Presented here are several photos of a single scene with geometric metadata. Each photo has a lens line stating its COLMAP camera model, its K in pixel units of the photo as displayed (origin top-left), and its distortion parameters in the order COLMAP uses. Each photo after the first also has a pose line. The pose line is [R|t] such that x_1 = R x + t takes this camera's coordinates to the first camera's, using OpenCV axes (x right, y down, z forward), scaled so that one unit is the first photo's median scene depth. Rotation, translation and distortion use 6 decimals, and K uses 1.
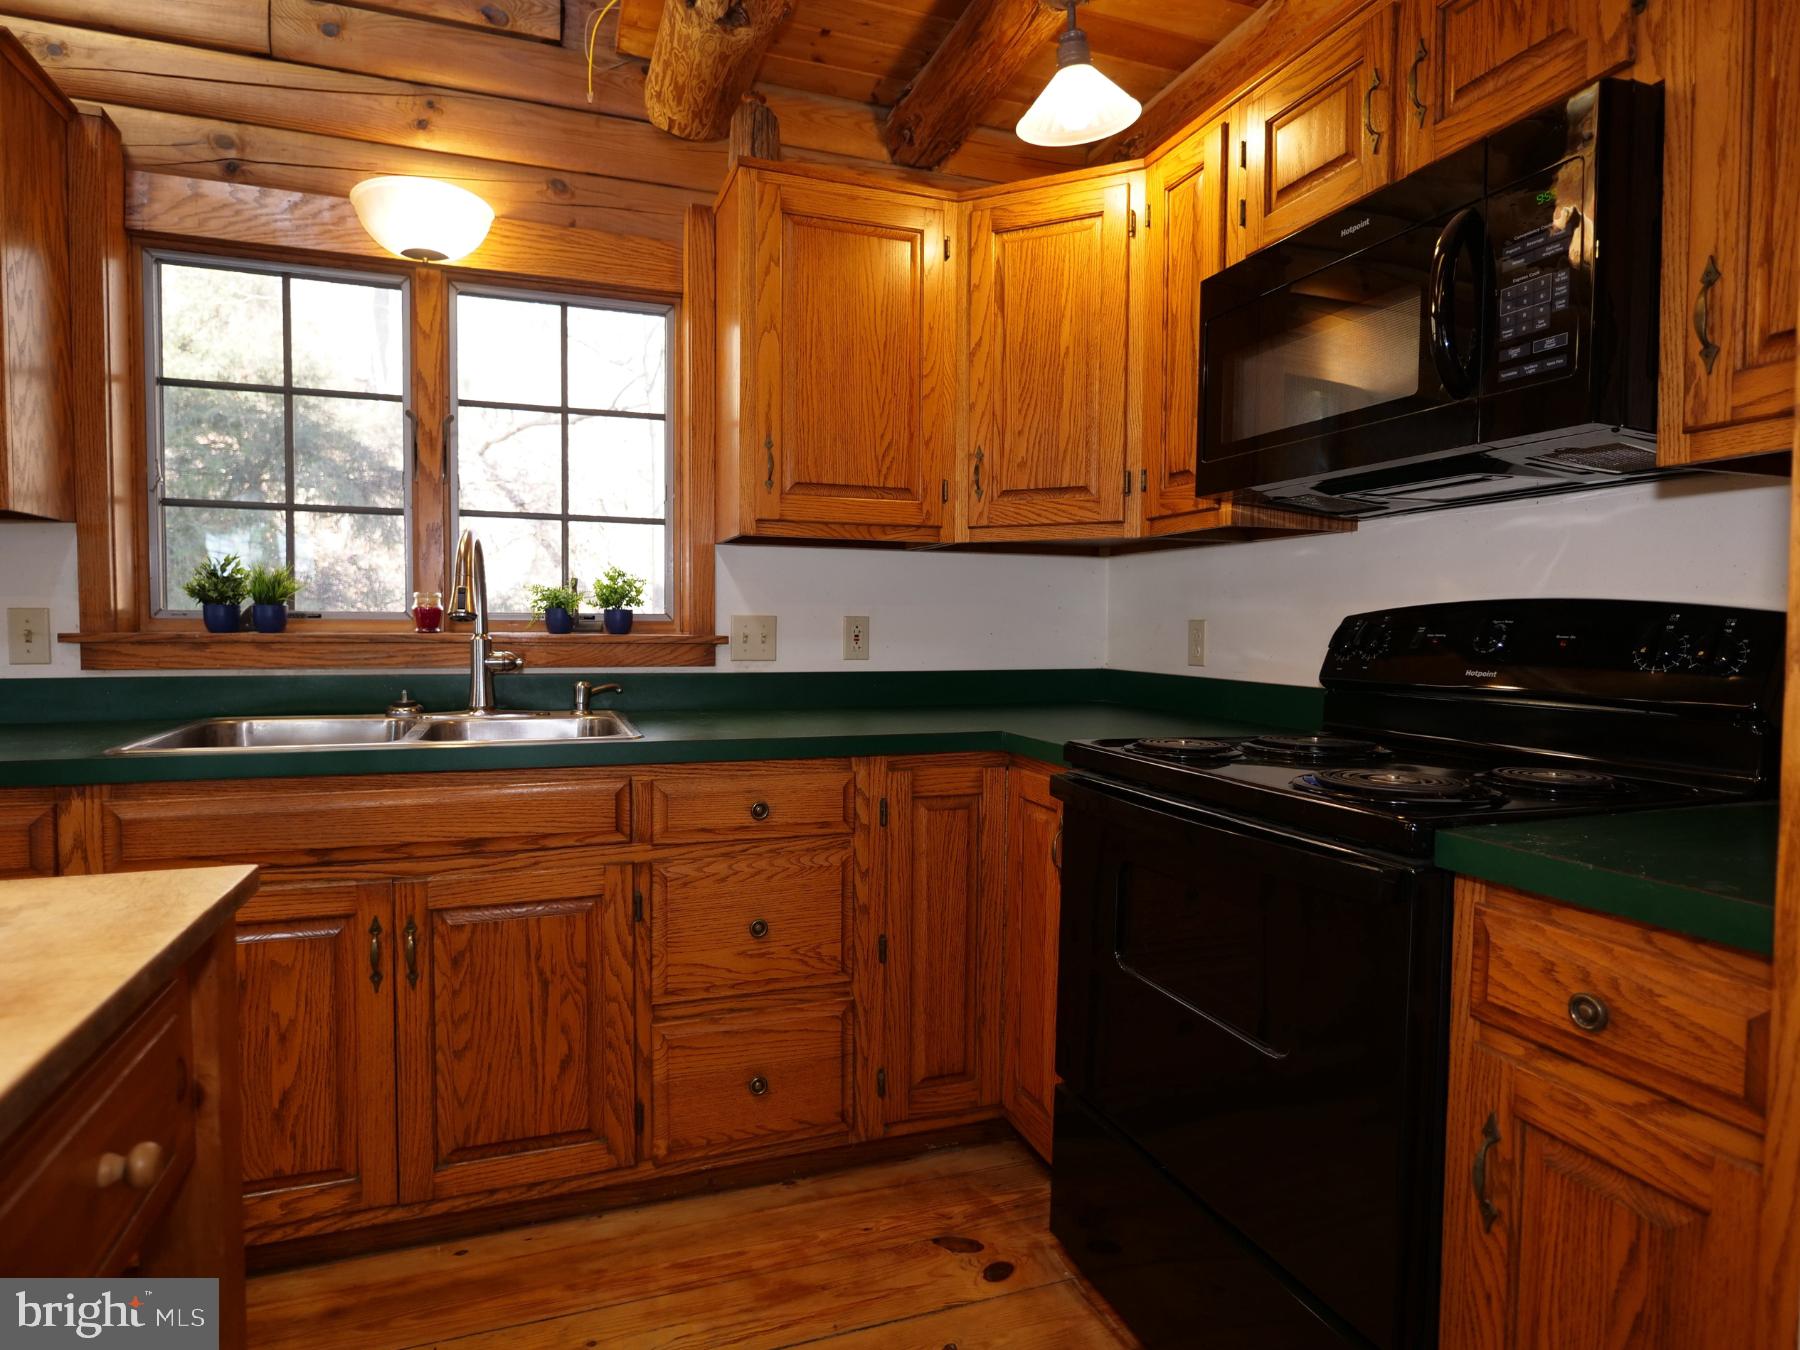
lens RADIAL K [[990.5, 0, 900.0], [0, 990.5, 675.0], [0, 0, 1]] dist [-0.024511, -0.000256]
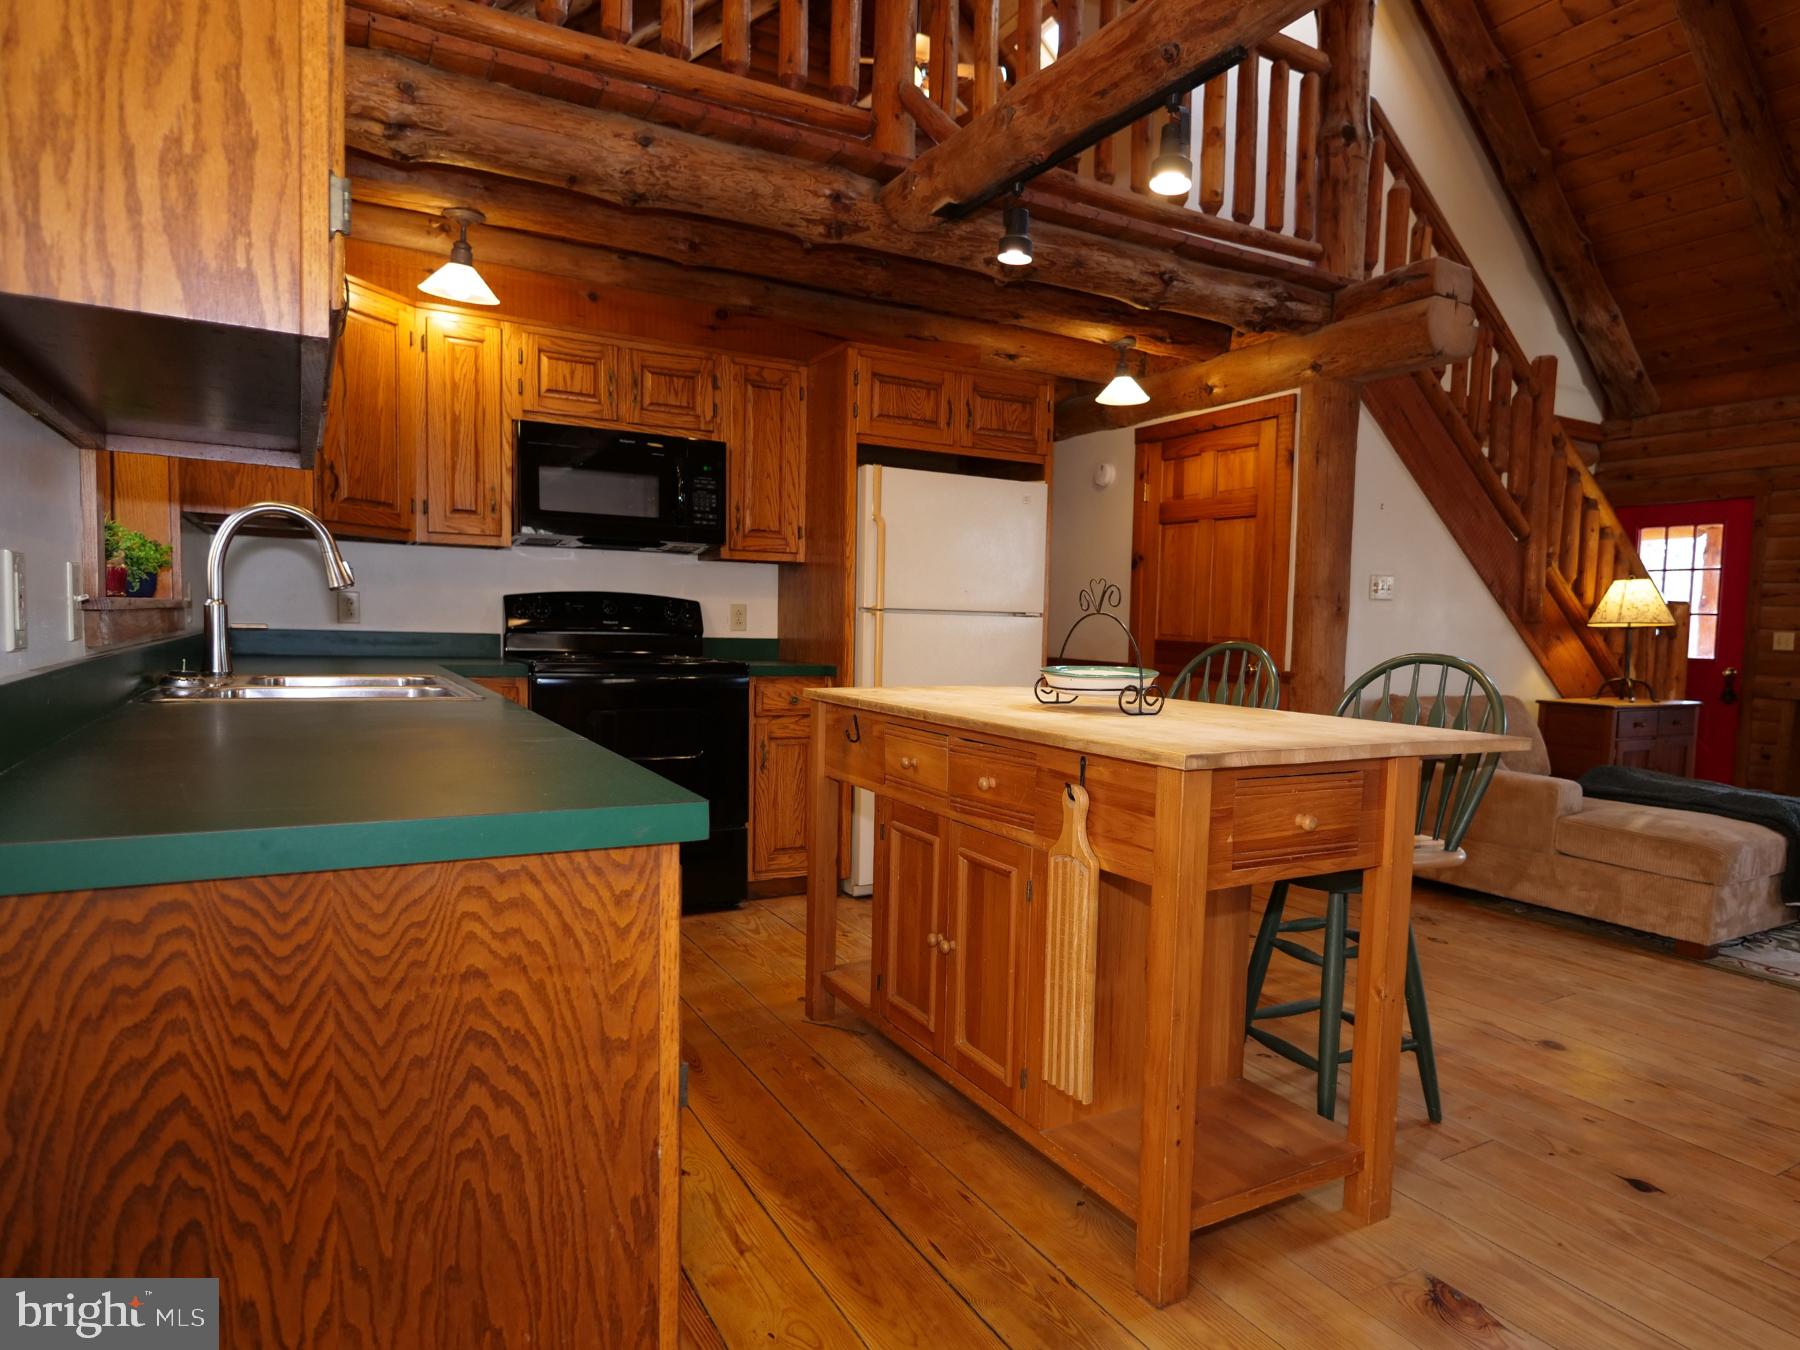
lens RADIAL K [[990.5, 0, 900.0], [0, 990.5, 675.0], [0, 0, 1]] dist [-0.024511, -0.000256]
pose [[-0.133081, -0.066347, 0.988882, -2.536414], [0.024548, 0.997230, 0.070210, -0.033791], [-0.990801, 0.033619, -0.131083, 0.794279]]
